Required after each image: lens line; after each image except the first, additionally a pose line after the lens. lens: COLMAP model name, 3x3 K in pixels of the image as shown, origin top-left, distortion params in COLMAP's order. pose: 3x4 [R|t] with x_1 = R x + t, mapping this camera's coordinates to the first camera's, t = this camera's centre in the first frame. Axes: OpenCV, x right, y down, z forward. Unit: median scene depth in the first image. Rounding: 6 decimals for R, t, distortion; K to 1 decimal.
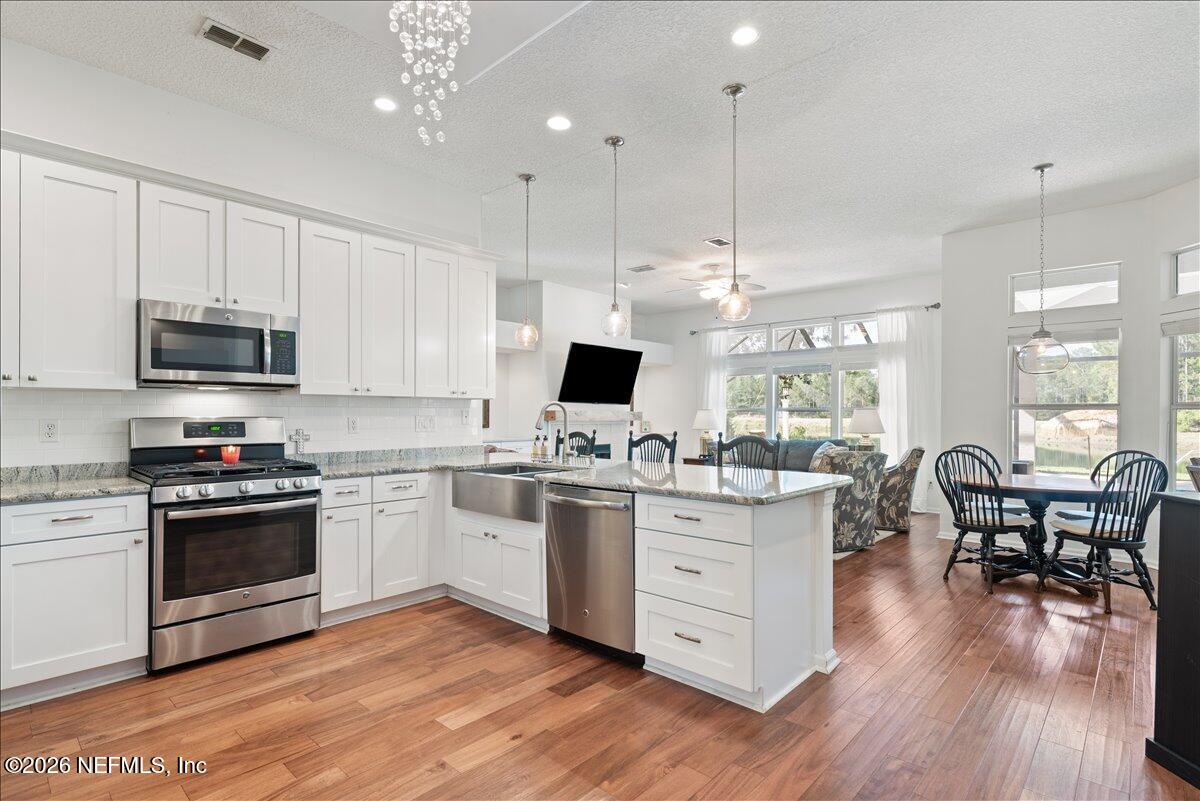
lens RADIAL K [[585.0, 0, 617.2], [0, 585.0, 409.3], [0, 0, 1]] dist [-0.001143, 0.004973]
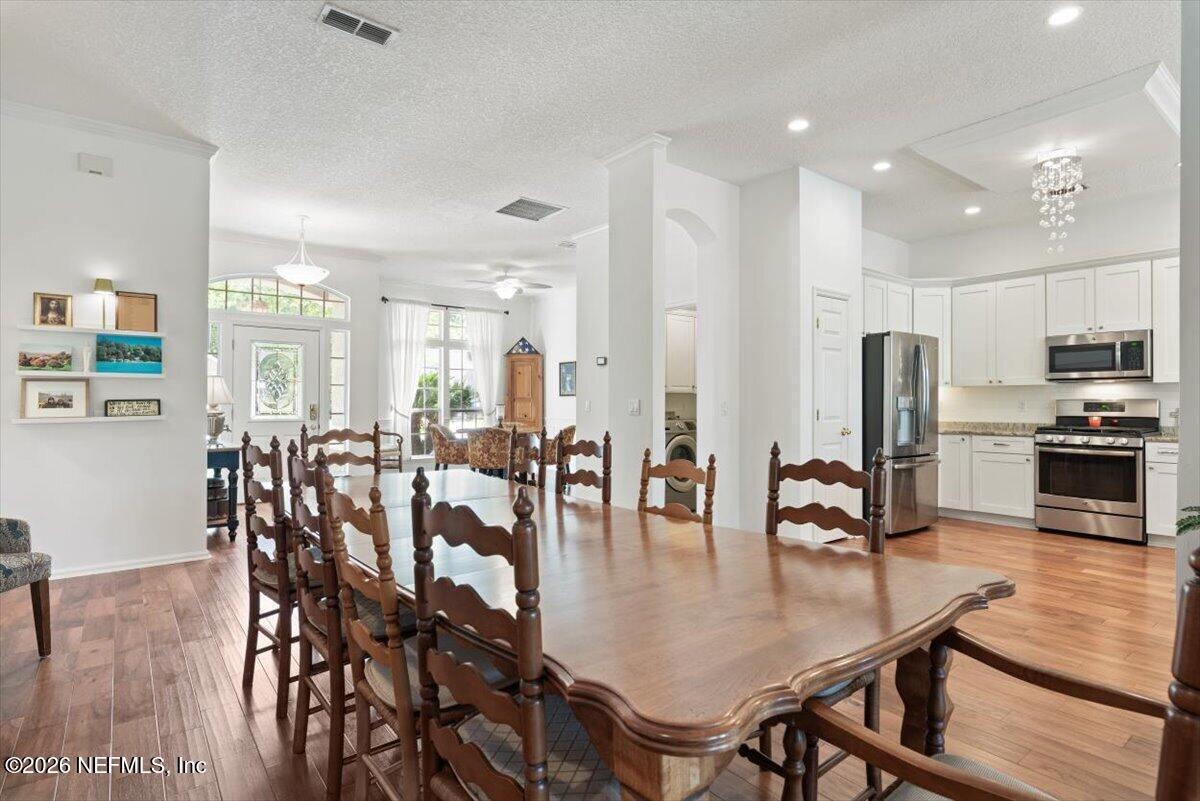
lens RADIAL K [[618.2, 0, 602.8], [0, 618.2, 395.4], [0, 0, 1]] dist [0.032713, -0.003671]
pose [[-0.149259, -0.014650, -0.988690, 1.255109], [0.007158, 0.999848, -0.015896, 0.021088], [0.988772, -0.009450, -0.149132, -0.104839]]
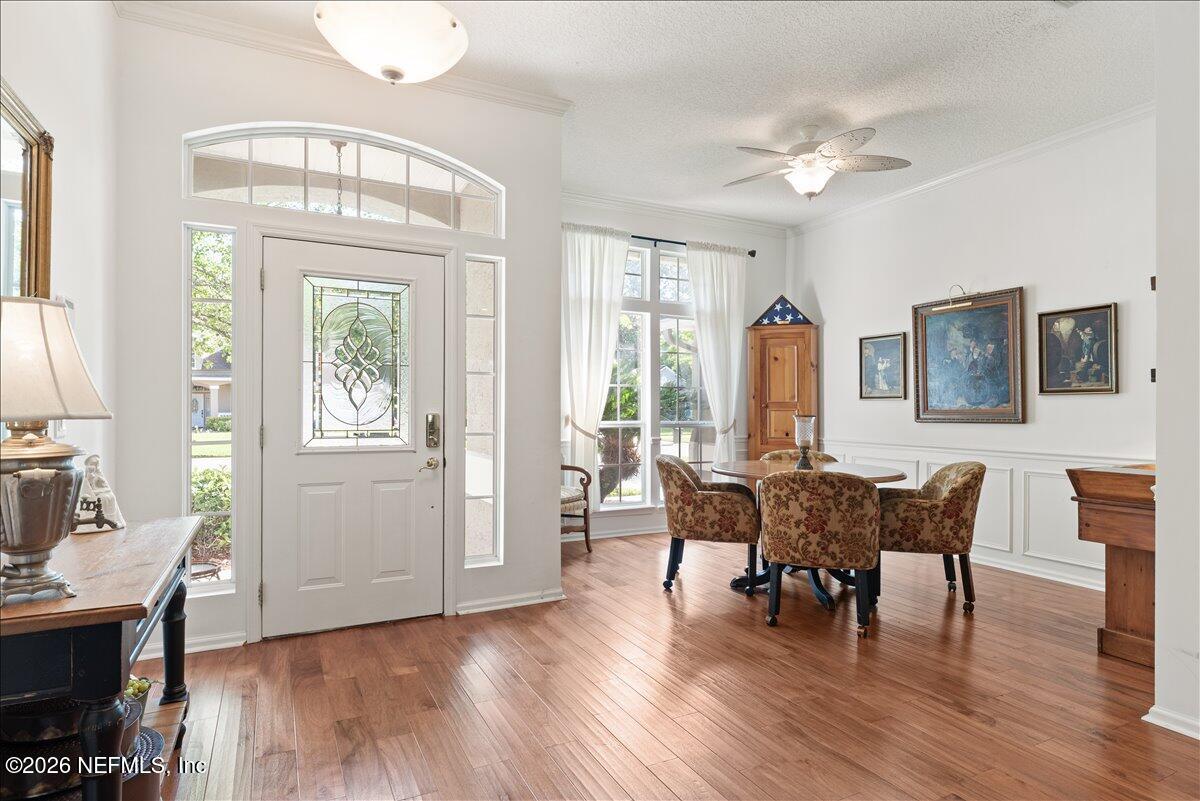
lens RADIAL K [[626.5, 0, 608.5], [0, 626.5, 406.9], [0, 0, 1]] dist [-0.001521, -0.000182]
pose [[-0.323252, -0.007724, -0.946281, 0.071741], [0.004487, 0.999943, -0.009695, 0.008780], [0.946302, -0.007380, -0.323199, -0.866827]]
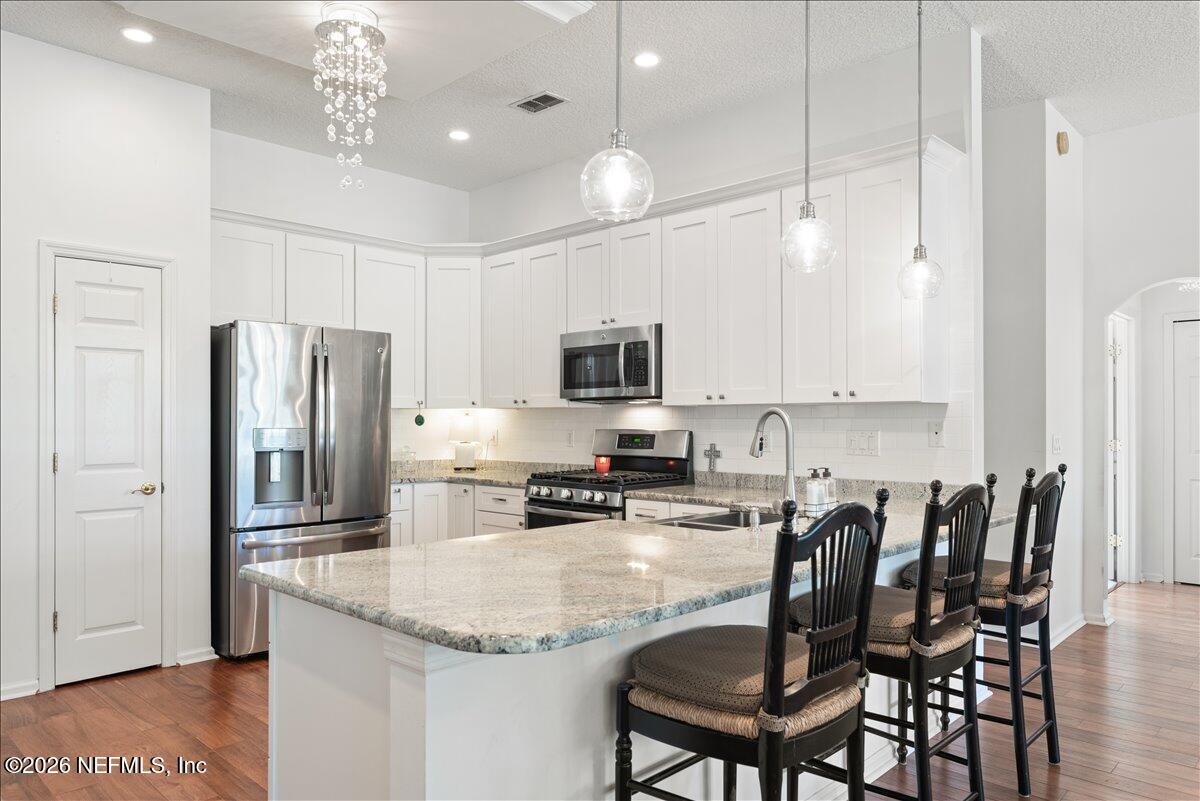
lens RADIAL K [[788.8, 0, 597.7], [0, 788.8, 412.1], [0, 0, 1]] dist [-0.001077, -0.003423]
pose [[-0.026798, -0.009202, -0.999599, 0.762057], [0.010856, 0.999896, -0.009496, -0.005088], [0.999582, -0.011106, -0.026695, 0.991329]]
